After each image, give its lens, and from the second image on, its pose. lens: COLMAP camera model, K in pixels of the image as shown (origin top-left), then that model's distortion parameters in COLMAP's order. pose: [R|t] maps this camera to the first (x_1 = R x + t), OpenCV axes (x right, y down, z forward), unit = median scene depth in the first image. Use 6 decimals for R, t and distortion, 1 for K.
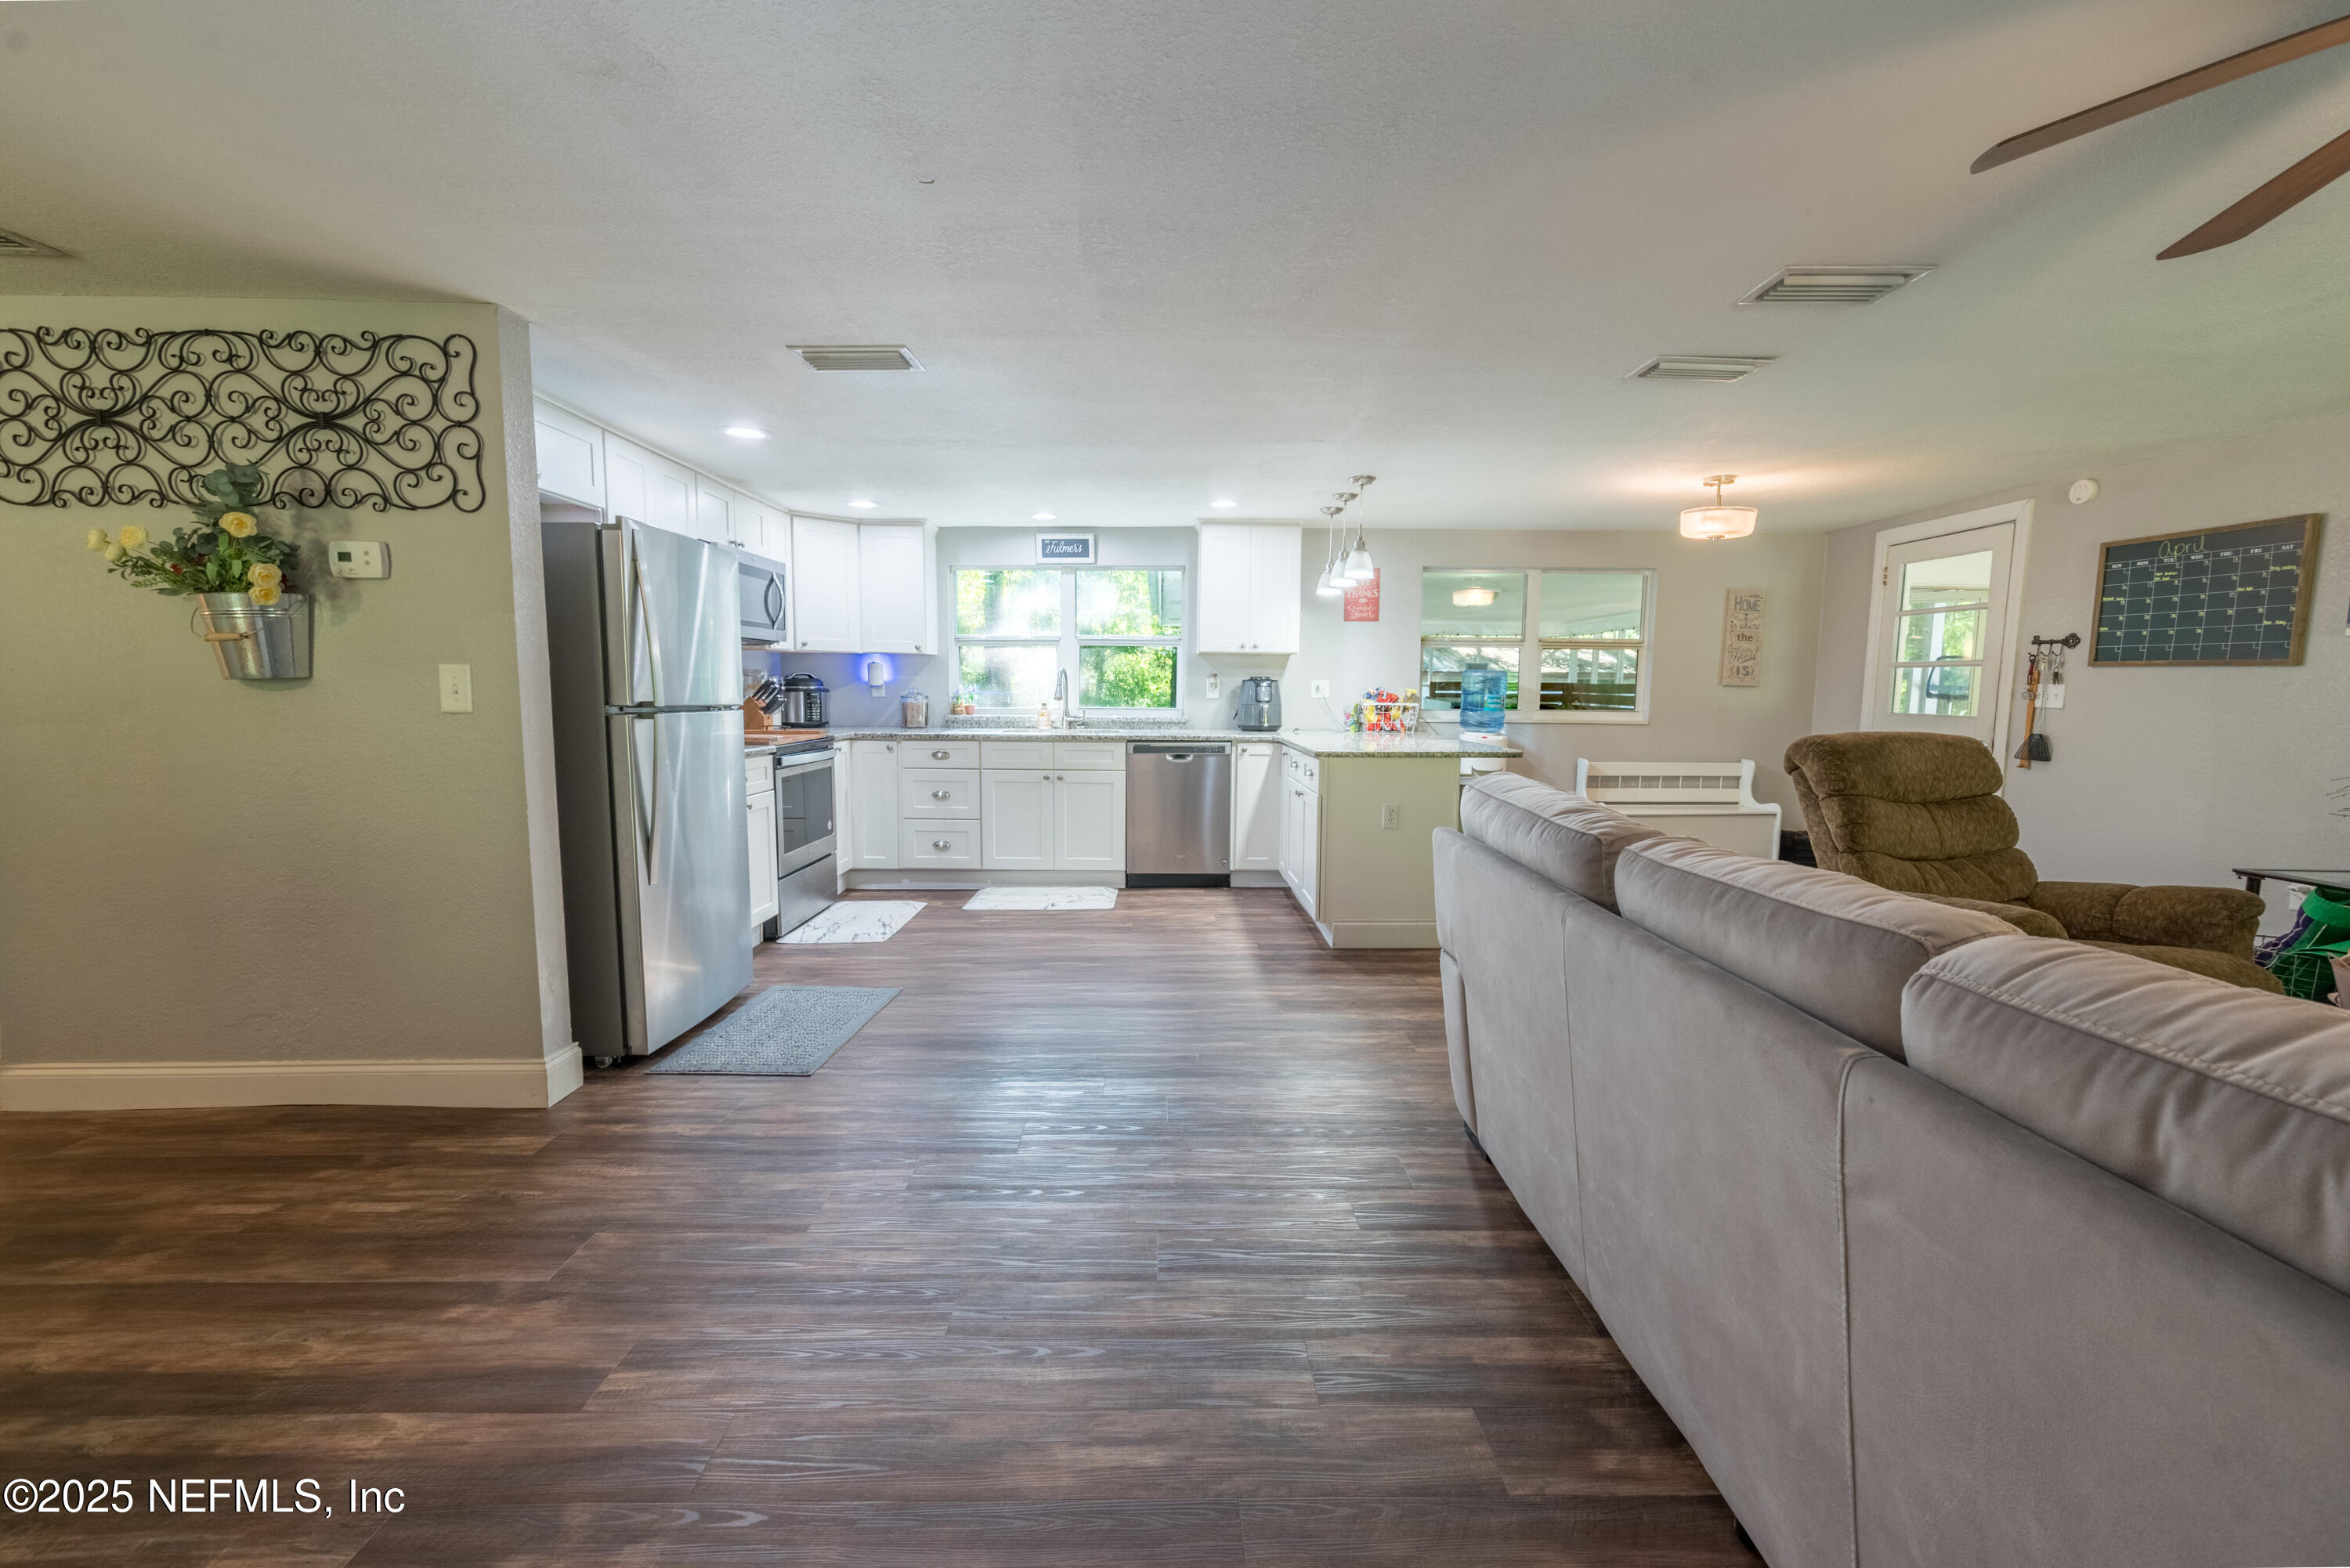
lens RADIAL K [[939.6, 0, 1171.4], [0, 939.6, 785.2], [0, 0, 1]] dist [-0.001771, -0.000375]
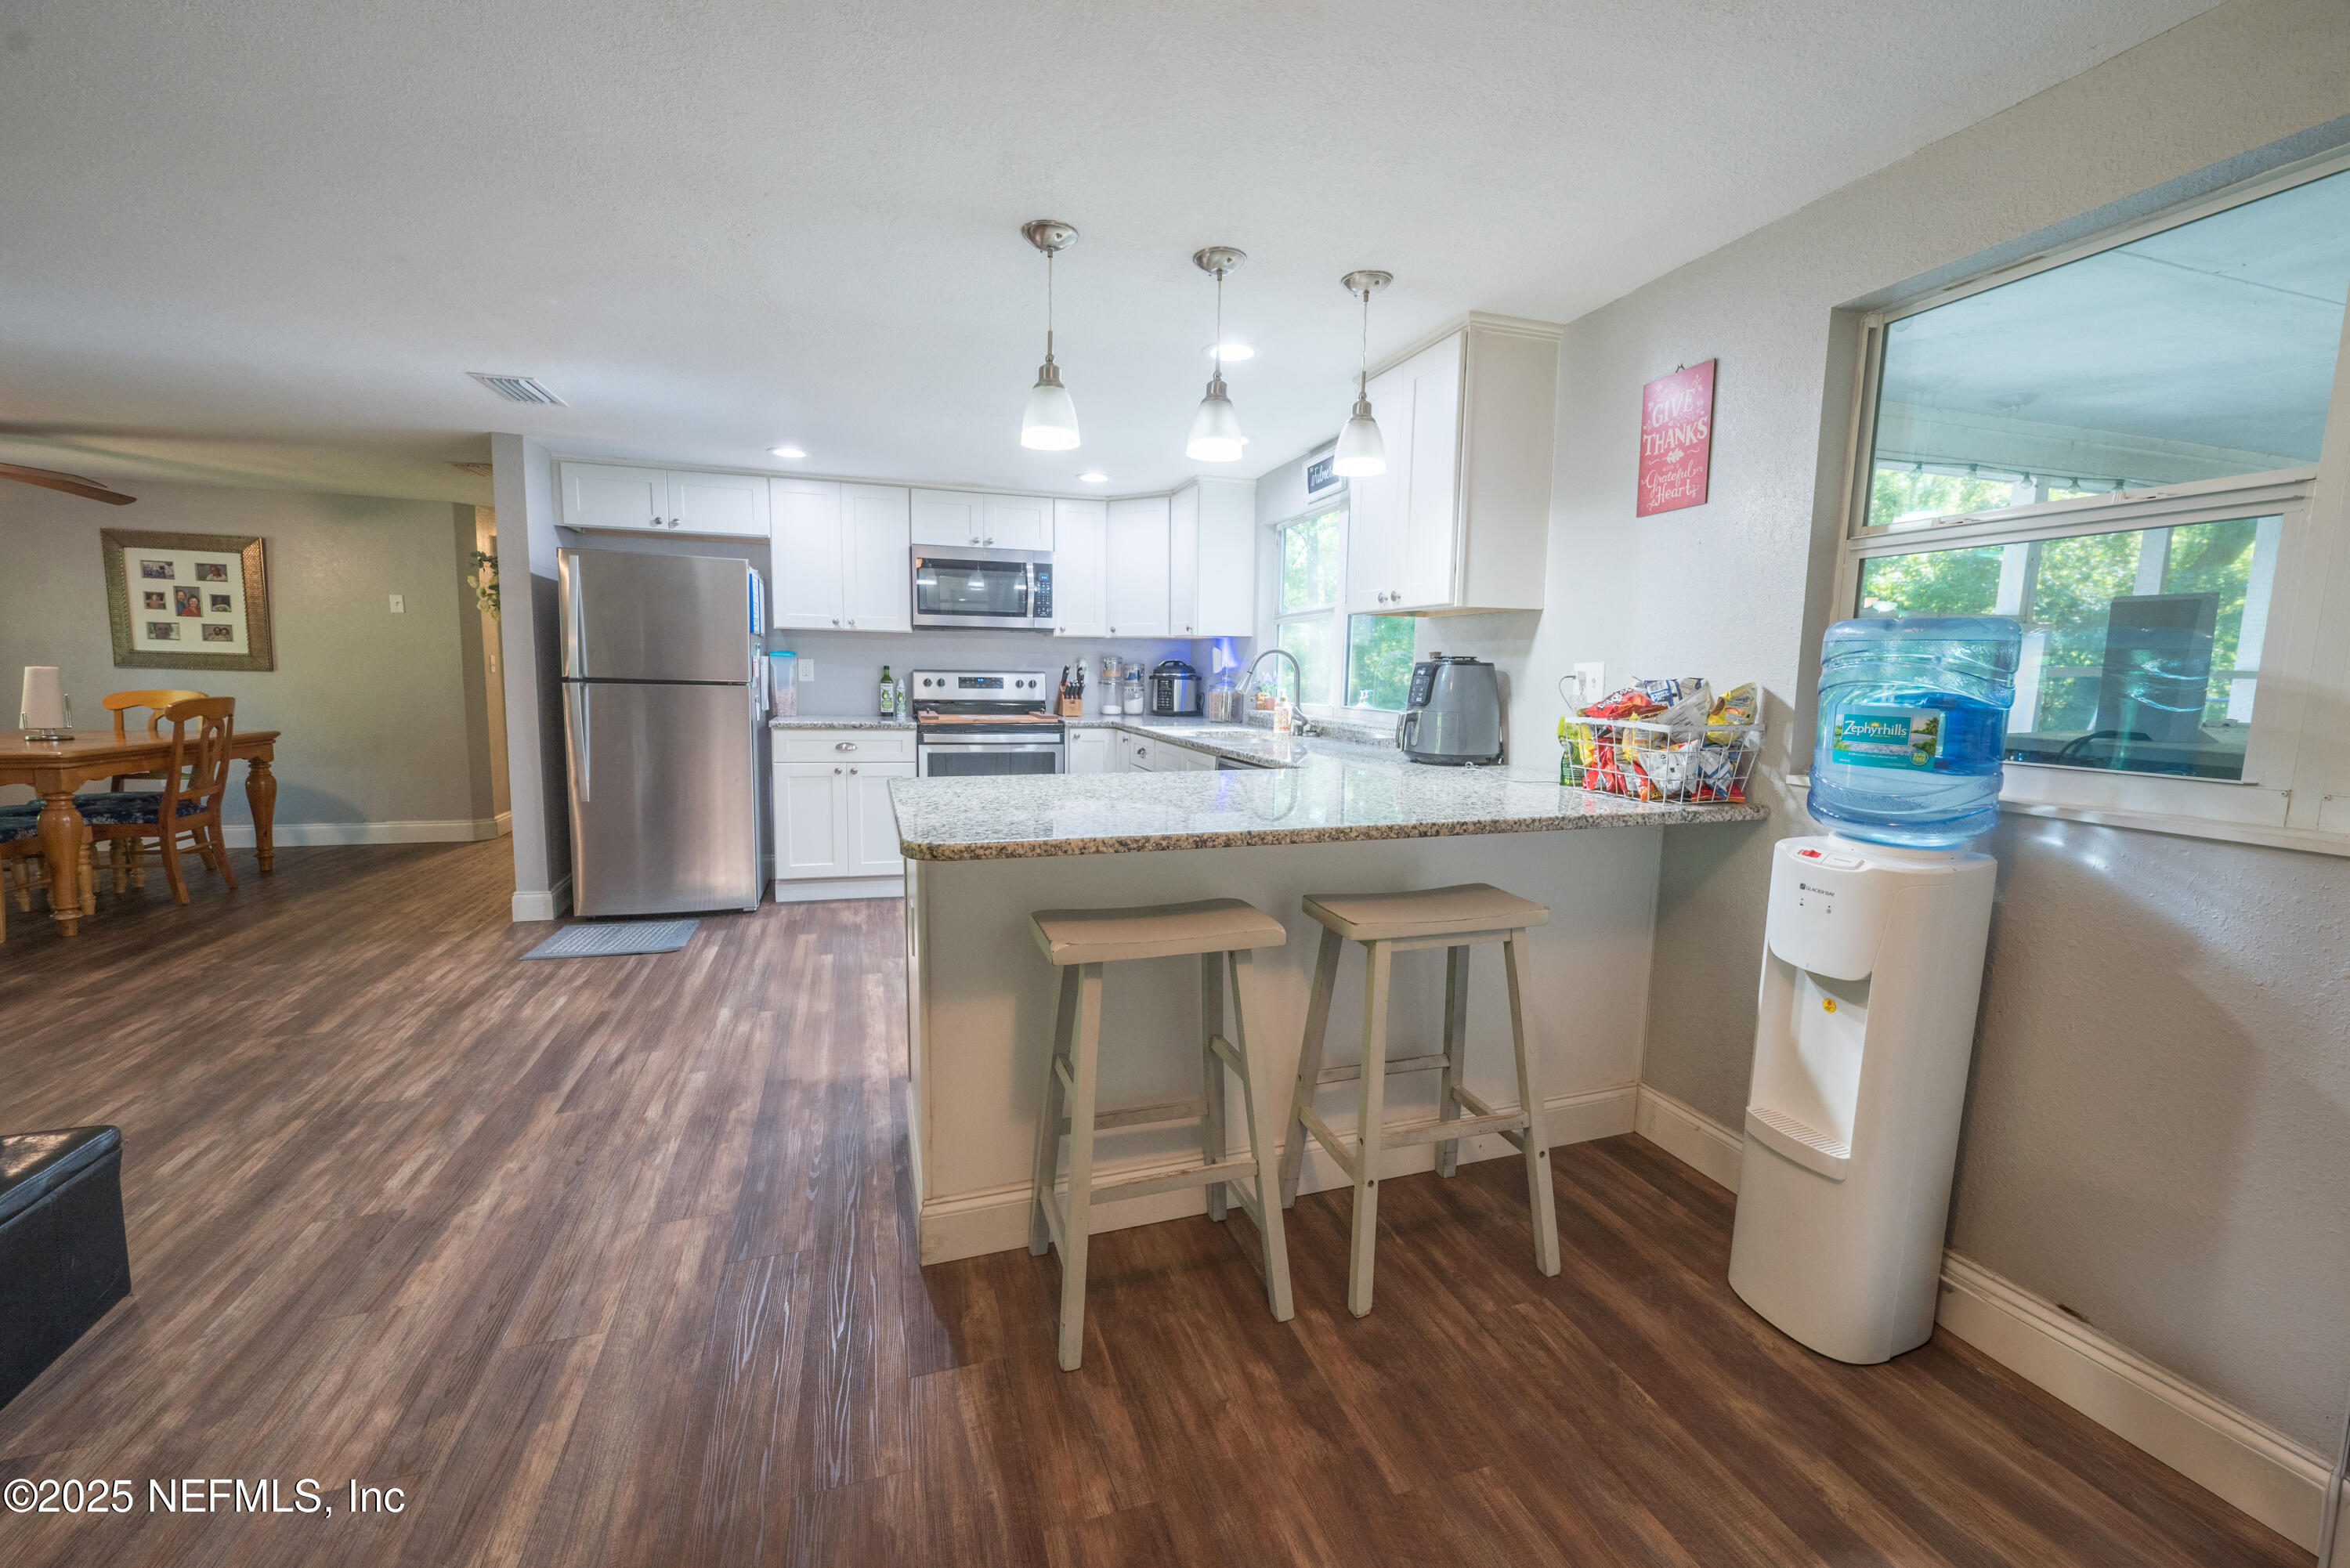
lens RADIAL K [[939.6, 0, 1168.5], [0, 939.6, 777.6], [0, 0, 1]] dist [-0.001771, -0.000375]
pose [[0.292636, 0.107379, -0.950176, 0.644006], [-0.114846, 0.990429, 0.076557, -0.086141], [0.949302, 0.086720, 0.302168, 0.847560]]
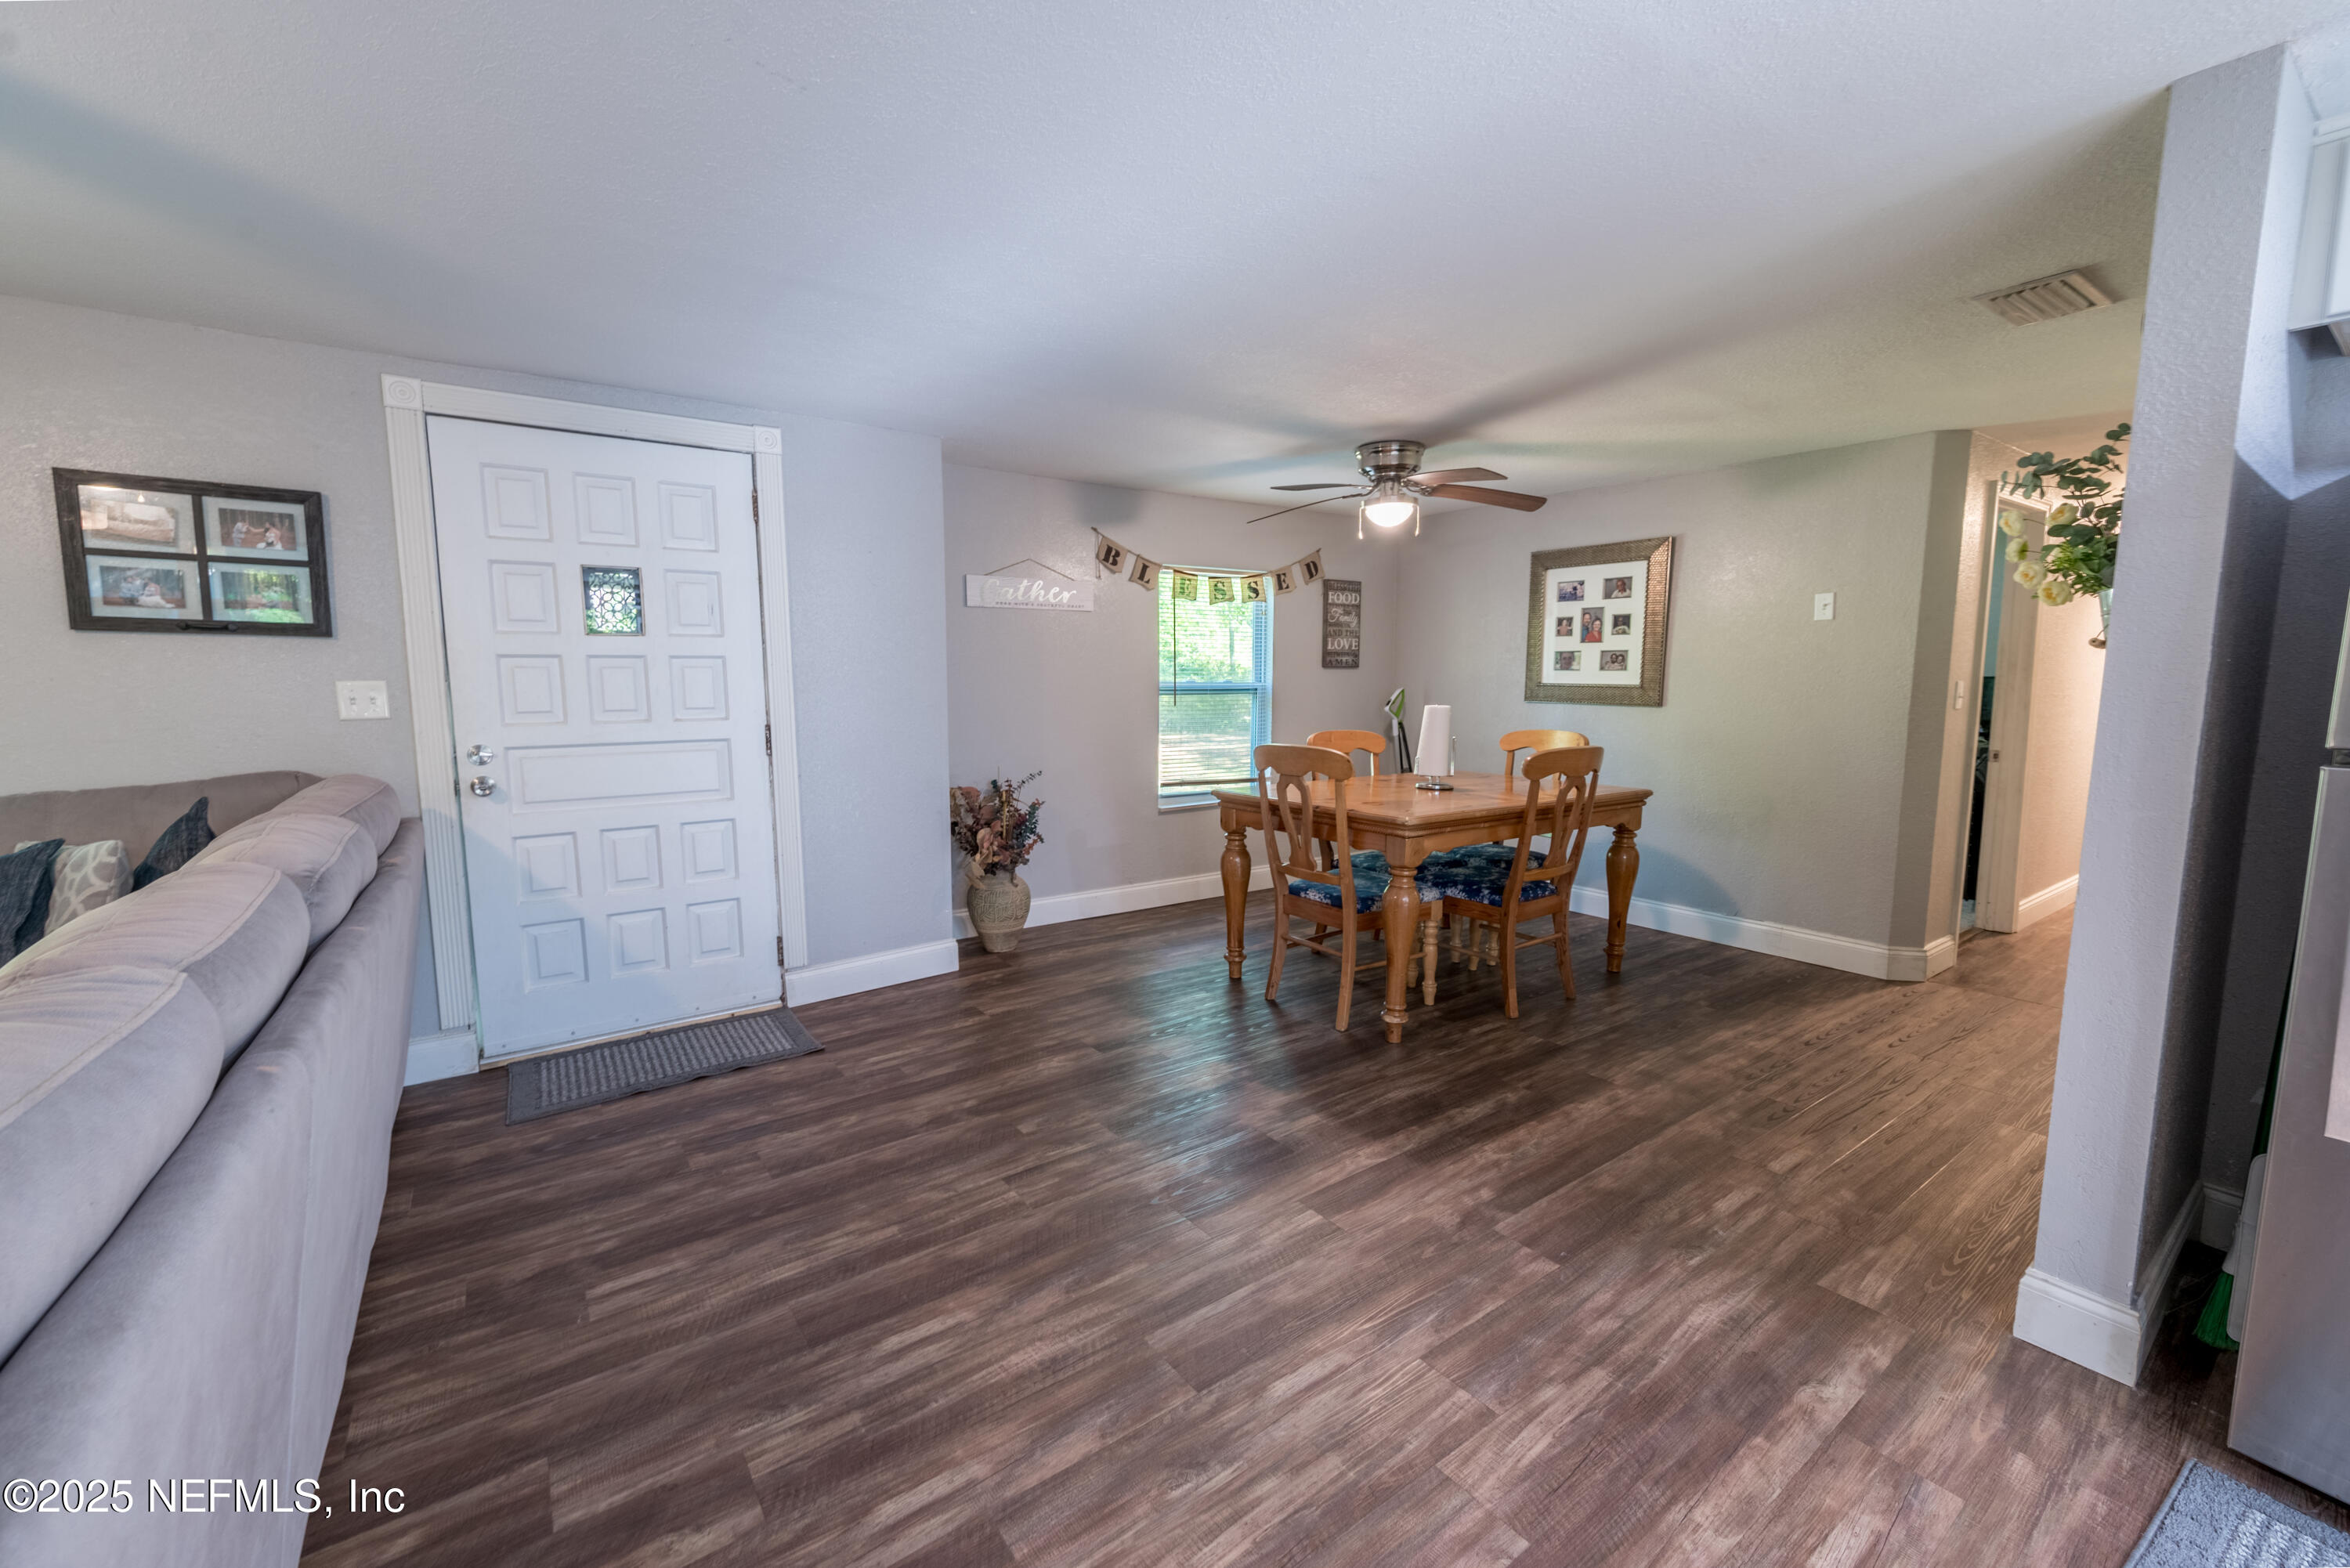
lens RADIAL K [[939.6, 0, 1178.9], [0, 939.6, 785.7], [0, 0, 1]] dist [-0.001771, -0.000375]
pose [[-0.819745, 0.057026, -0.569883, 0.095929], [-0.064525, 0.979500, 0.190830, -0.068661], [0.569082, 0.193203, -0.799261, 0.605580]]
